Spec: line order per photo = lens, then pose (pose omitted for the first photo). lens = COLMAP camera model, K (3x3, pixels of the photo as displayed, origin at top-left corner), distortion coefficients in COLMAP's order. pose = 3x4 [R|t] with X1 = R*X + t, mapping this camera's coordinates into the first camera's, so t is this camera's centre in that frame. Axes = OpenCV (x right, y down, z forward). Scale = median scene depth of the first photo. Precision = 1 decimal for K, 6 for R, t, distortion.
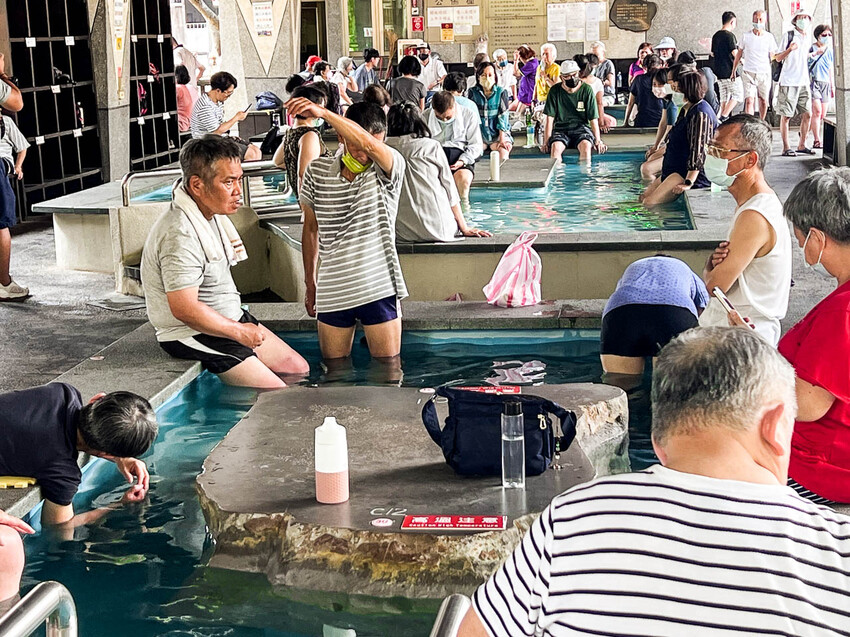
lens RADIAL K [[1635.6, 0, 425.0], [0, 1635.6, 318.5], [0, 0, 1]] dist [0.034775, 0.050042]
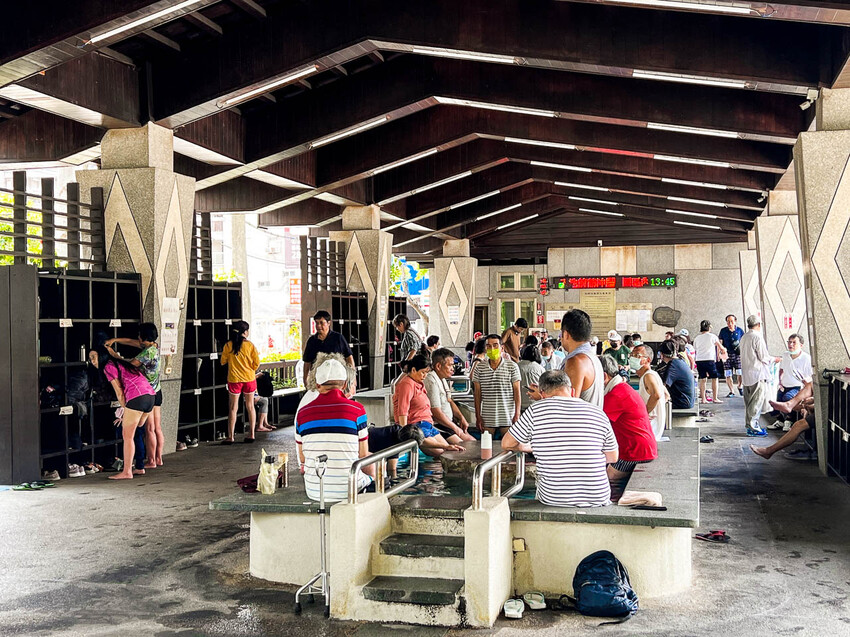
lens RADIAL K [[1111.3, 0, 425.0], [0, 1111.3, 318.5], [0, 0, 1]] dist [0.002275, 0.001293]
pose [[0.992998, 0.020775, -0.116289, 0.016921], [-0.041536, 0.982959, -0.179071, 0.057178], [0.110587, 0.182647, 0.976939, -0.271858]]
